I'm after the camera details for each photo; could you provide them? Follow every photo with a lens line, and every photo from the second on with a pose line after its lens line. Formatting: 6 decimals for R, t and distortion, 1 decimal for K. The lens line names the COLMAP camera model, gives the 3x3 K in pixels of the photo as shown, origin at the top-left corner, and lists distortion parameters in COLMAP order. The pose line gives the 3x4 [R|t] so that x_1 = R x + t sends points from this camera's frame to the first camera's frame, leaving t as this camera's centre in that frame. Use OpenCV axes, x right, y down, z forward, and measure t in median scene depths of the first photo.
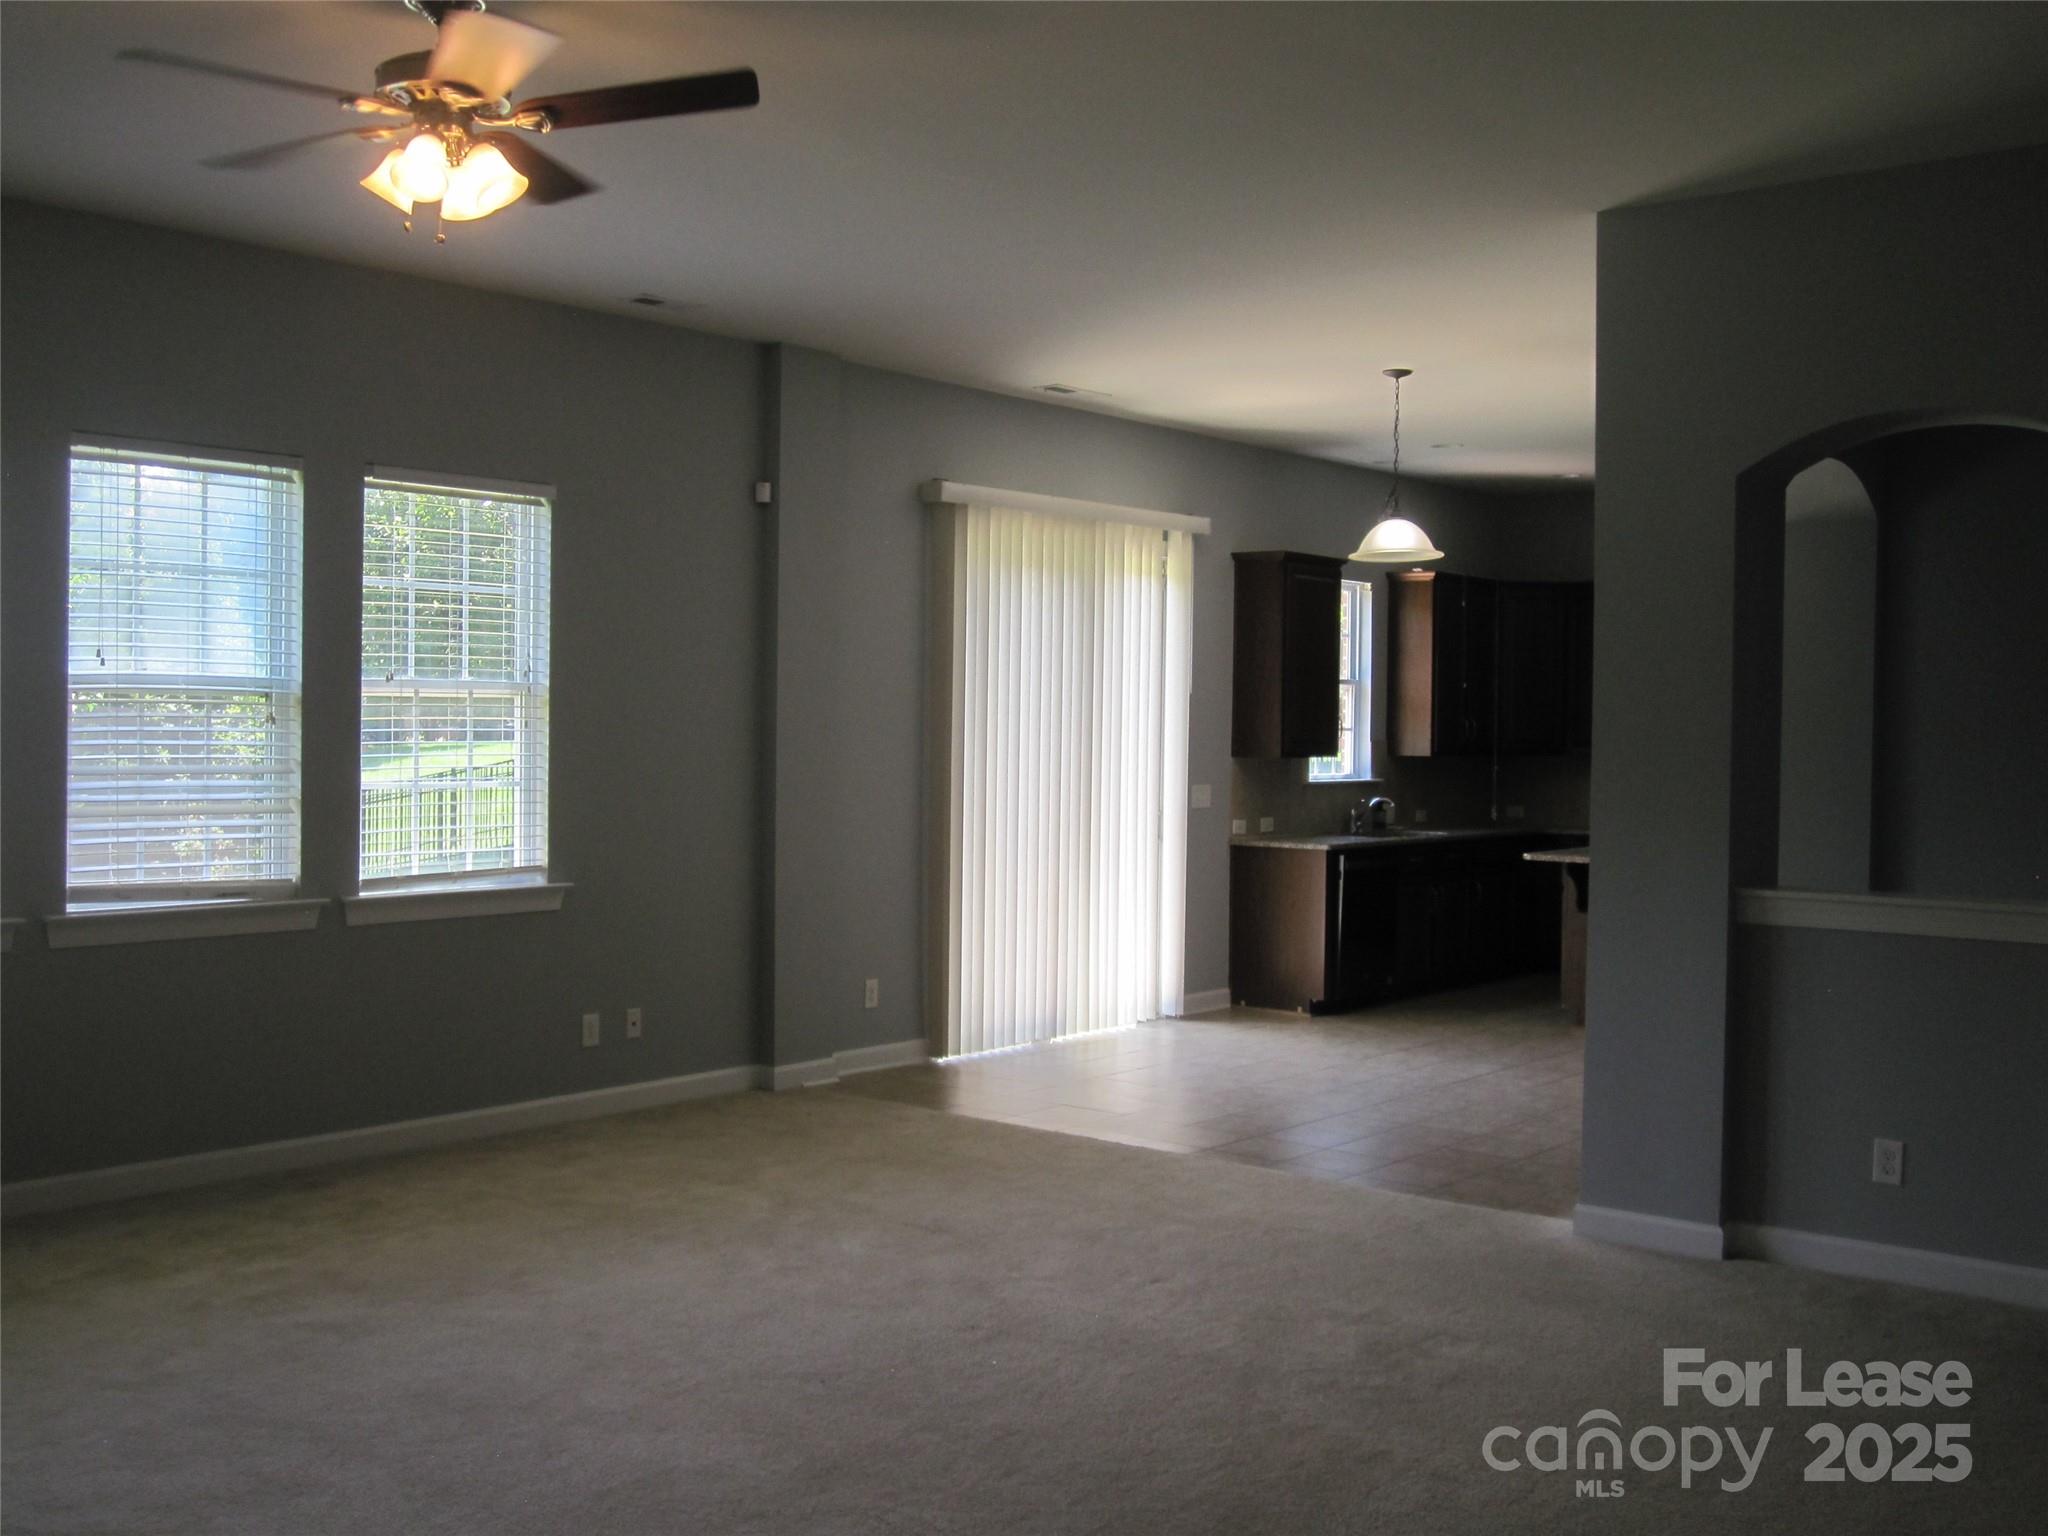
lens RADIAL K [[2003.1, 0, 1024.0], [0, 2003.1, 768.0], [0, 0, 1]] dist [-0.077045, 0.003534]
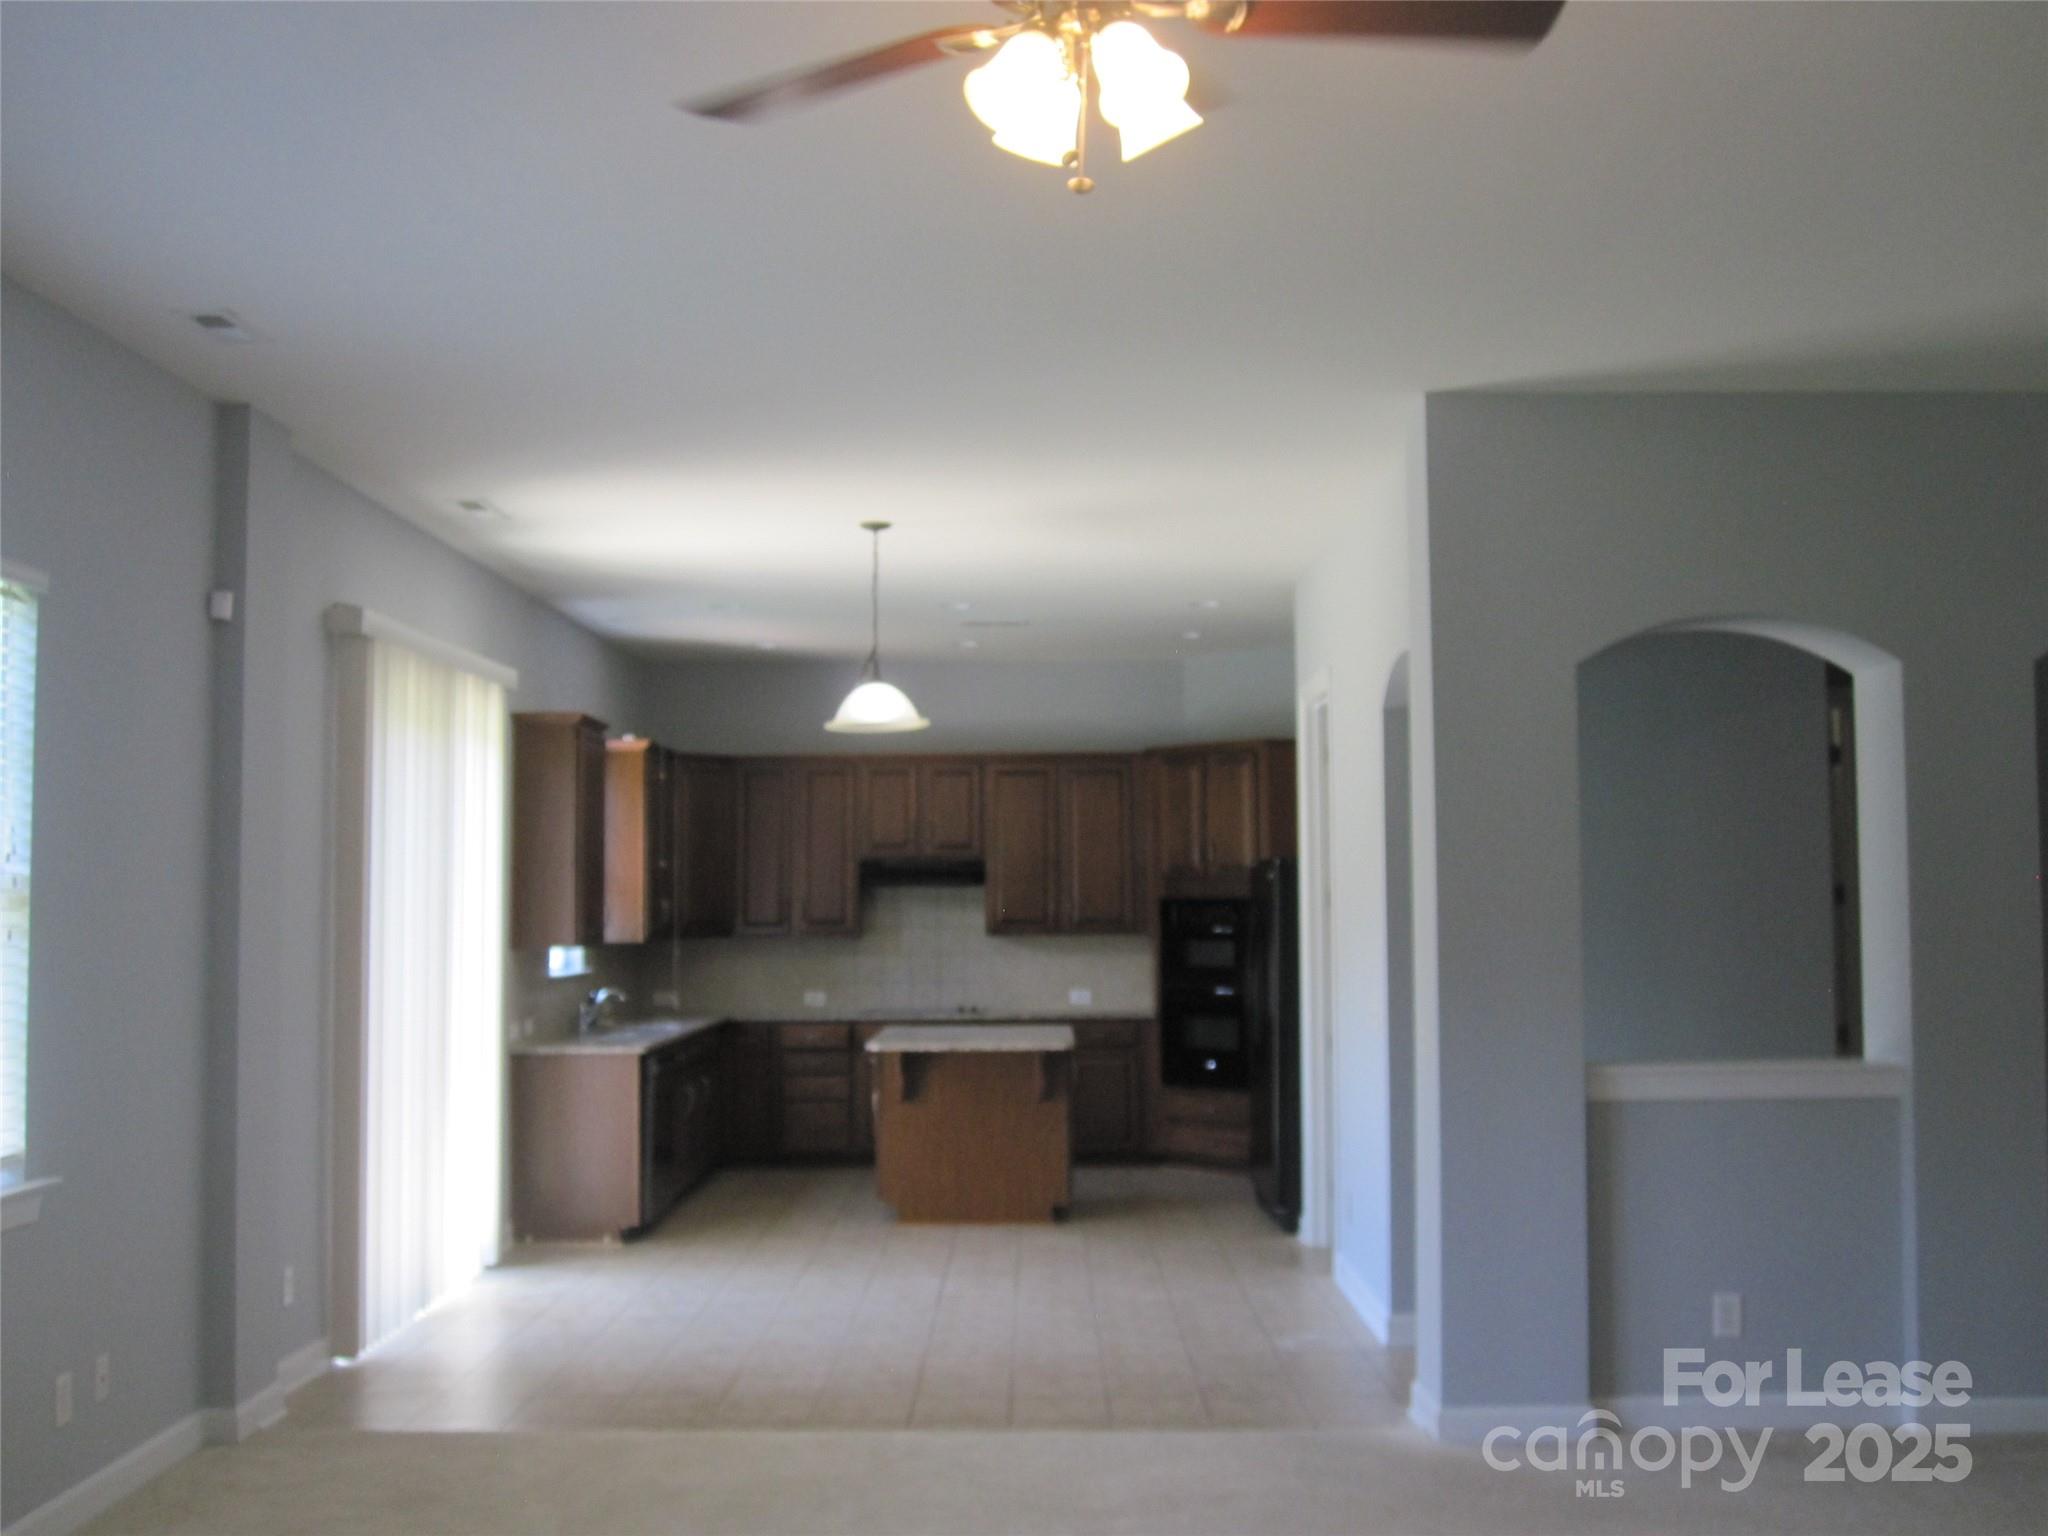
lens RADIAL K [[2003.1, 0, 1024.0], [0, 2003.1, 768.0], [0, 0, 1]] dist [-0.077045, 0.003534]
pose [[0.770131, 0.026191, 0.637348, -0.360219], [0.028216, 0.996780, -0.075057, -0.016948], [-0.637261, 0.075787, 0.766912, 0.269987]]
